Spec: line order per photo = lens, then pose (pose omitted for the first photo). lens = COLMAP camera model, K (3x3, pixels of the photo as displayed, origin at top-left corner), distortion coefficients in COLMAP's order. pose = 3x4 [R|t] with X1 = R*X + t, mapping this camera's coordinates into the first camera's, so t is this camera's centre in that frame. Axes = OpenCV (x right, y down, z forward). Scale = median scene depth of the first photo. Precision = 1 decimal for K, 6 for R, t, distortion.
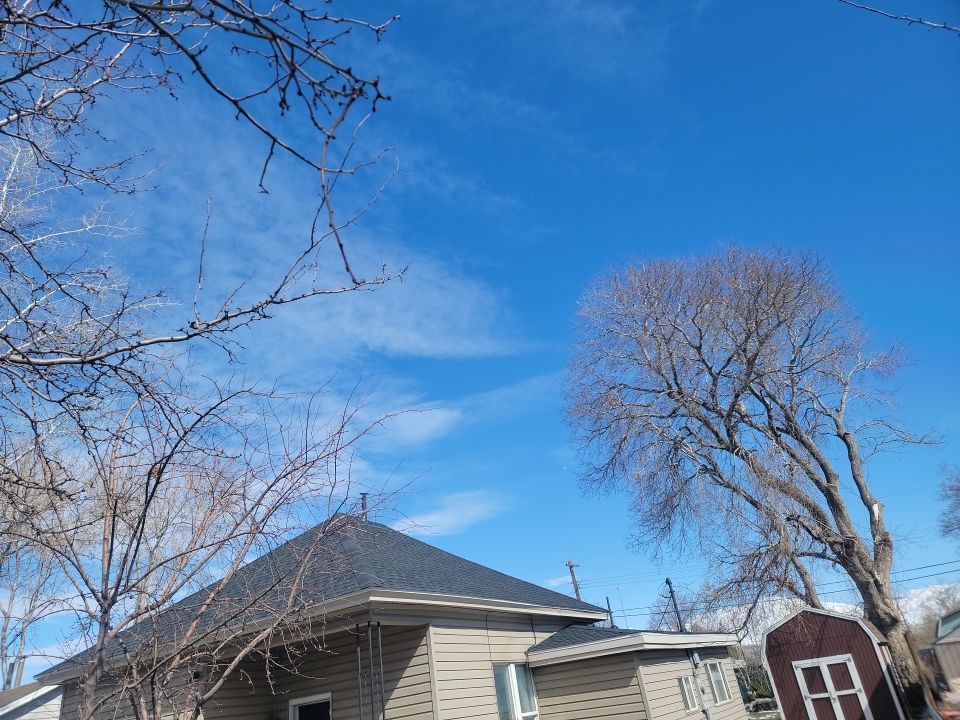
lens RADIAL K [[652.5, 0, 467.2], [0, 652.5, 351.1], [0, 0, 1]] dist [0.085715, -0.068947]
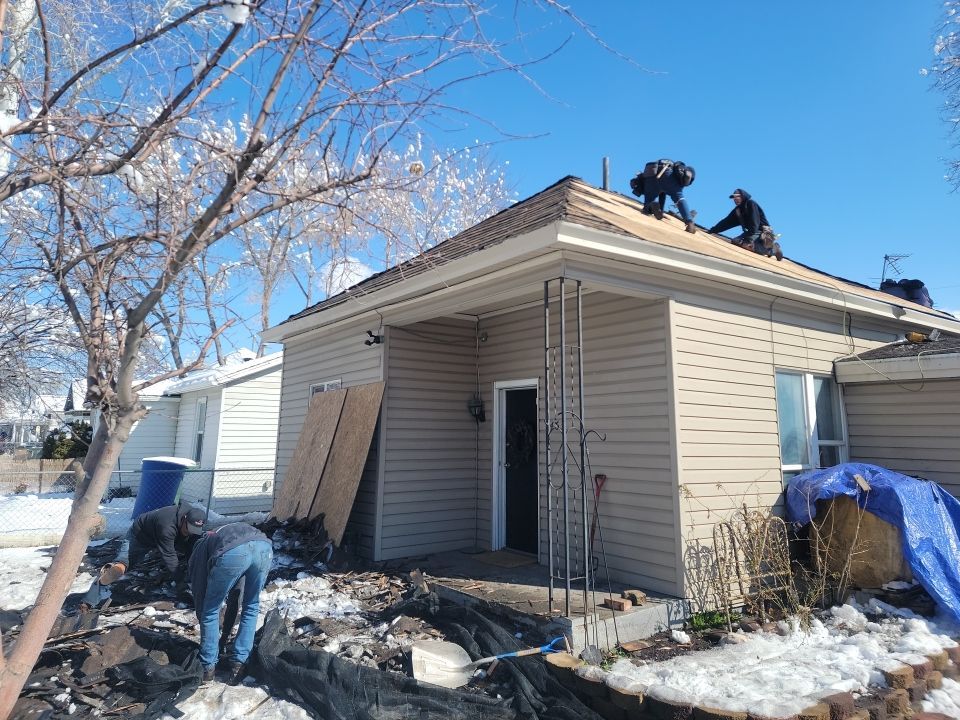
lens RADIAL K [[652.5, 0, 488.1], [0, 652.5, 332.7], [0, 0, 1]] dist [0.085715, -0.068947]
pose [[0.920104, 0.076650, -0.384100, 0.024884], [0.065490, 0.936750, 0.343818, 0.188535], [0.386159, -0.341503, 0.856888, 0.329455]]
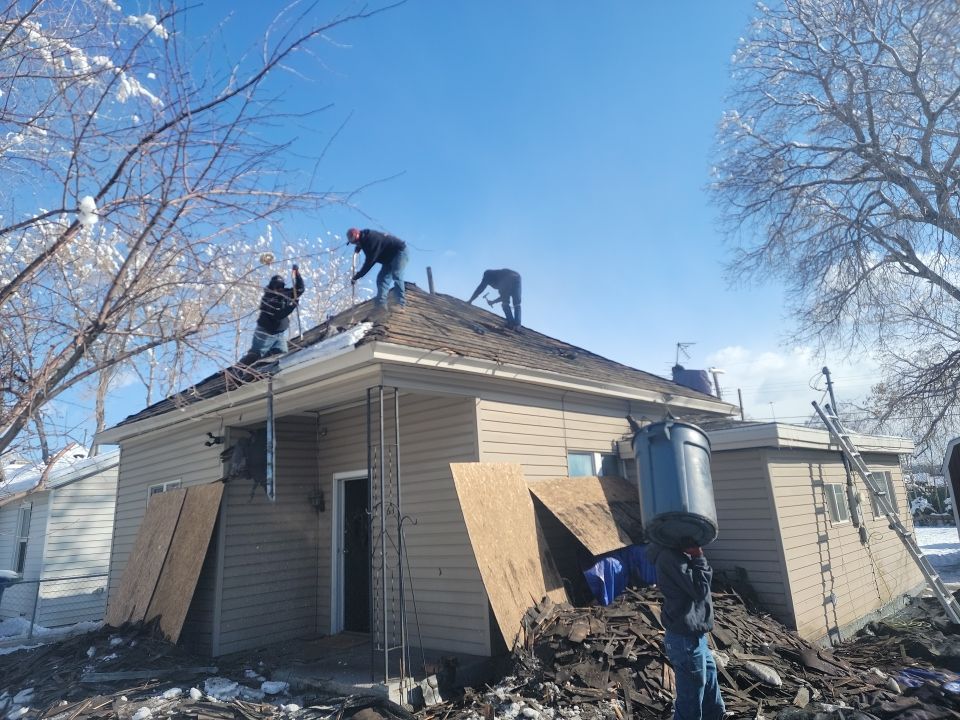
lens RADIAL K [[652.5, 0, 476.2], [0, 652.5, 347.8], [0, 0, 1]] dist [0.085715, -0.068947]
pose [[0.977506, 0.024916, -0.209429, 0.089997], [0.032269, 0.963637, 0.265259, 0.137049], [0.208423, -0.266050, 0.941157, 0.263029]]
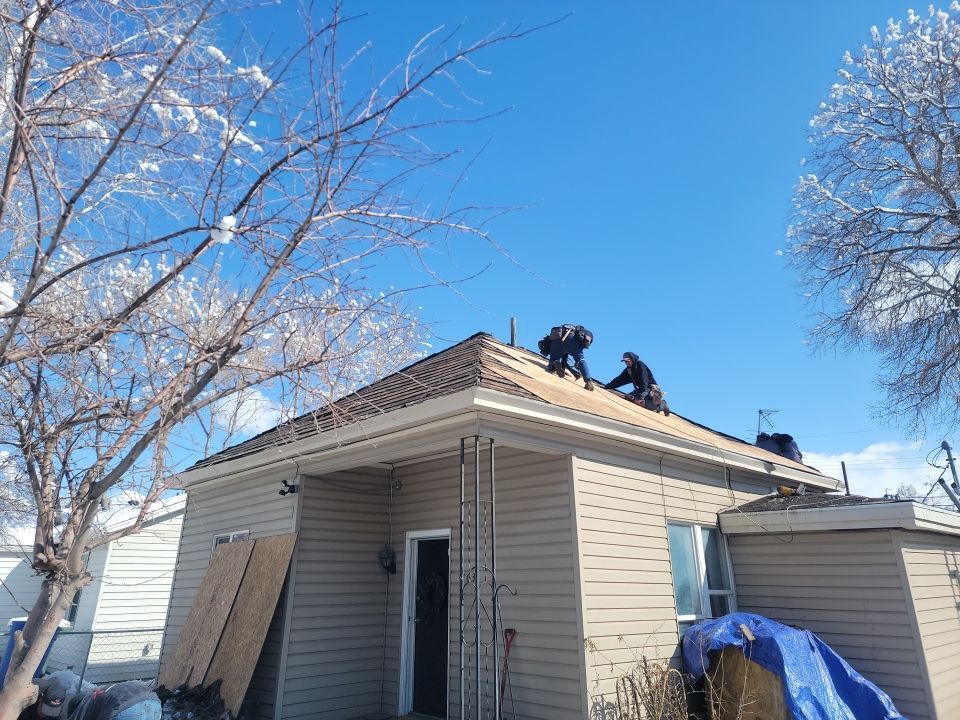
lens RADIAL K [[652.5, 0, 478.4], [0, 652.5, 337.5], [0, 0, 1]] dist [0.085715, -0.068947]
pose [[0.960738, 0.033217, -0.275460, 0.031568], [0.010748, 0.987607, 0.156579, 0.157038], [0.277248, -0.153392, 0.948475, 0.285986]]
